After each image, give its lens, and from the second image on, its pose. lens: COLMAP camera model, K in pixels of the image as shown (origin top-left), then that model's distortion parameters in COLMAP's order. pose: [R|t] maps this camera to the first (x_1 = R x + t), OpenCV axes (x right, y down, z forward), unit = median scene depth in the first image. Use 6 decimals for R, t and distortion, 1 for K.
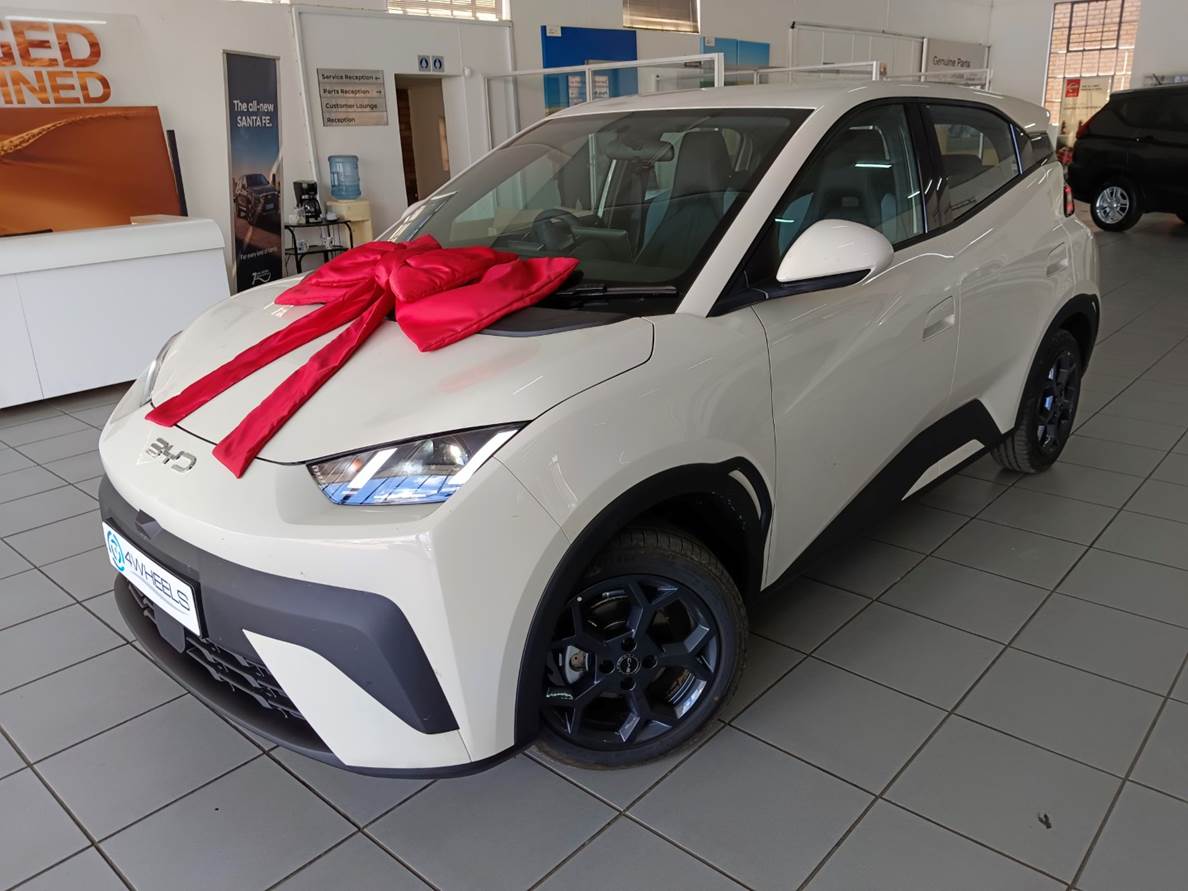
lens RADIAL K [[922.2, 0, 596.9], [0, 922.2, 448.6], [0, 0, 1]] dist [0.009564, -0.002661]
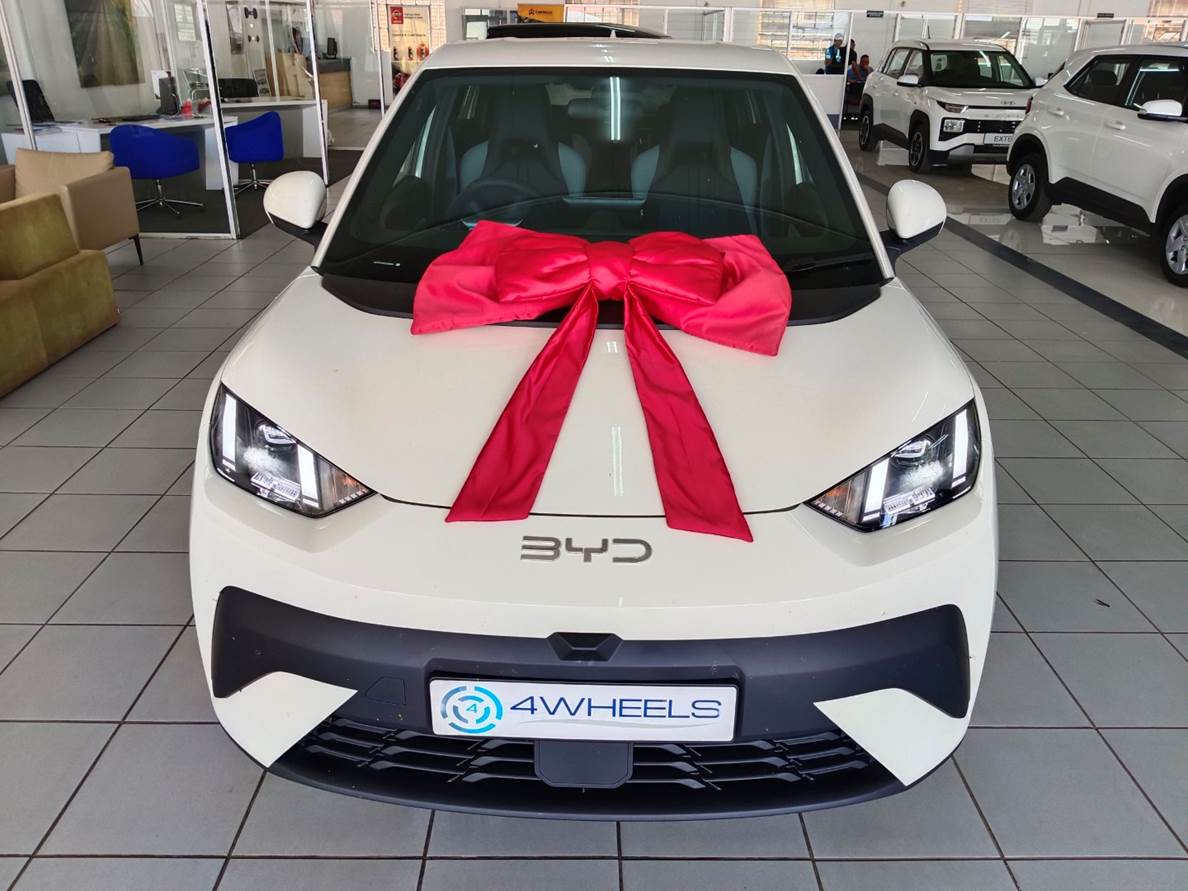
lens RADIAL K [[922.2, 0, 590.3], [0, 922.2, 442.5], [0, 0, 1]] dist [0.009564, -0.002661]
pose [[0.748453, -0.242031, 0.617445, -0.884464], [0.196780, 0.970146, 0.141753, -0.181581], [-0.633321, 0.015406, 0.773736, 0.394748]]
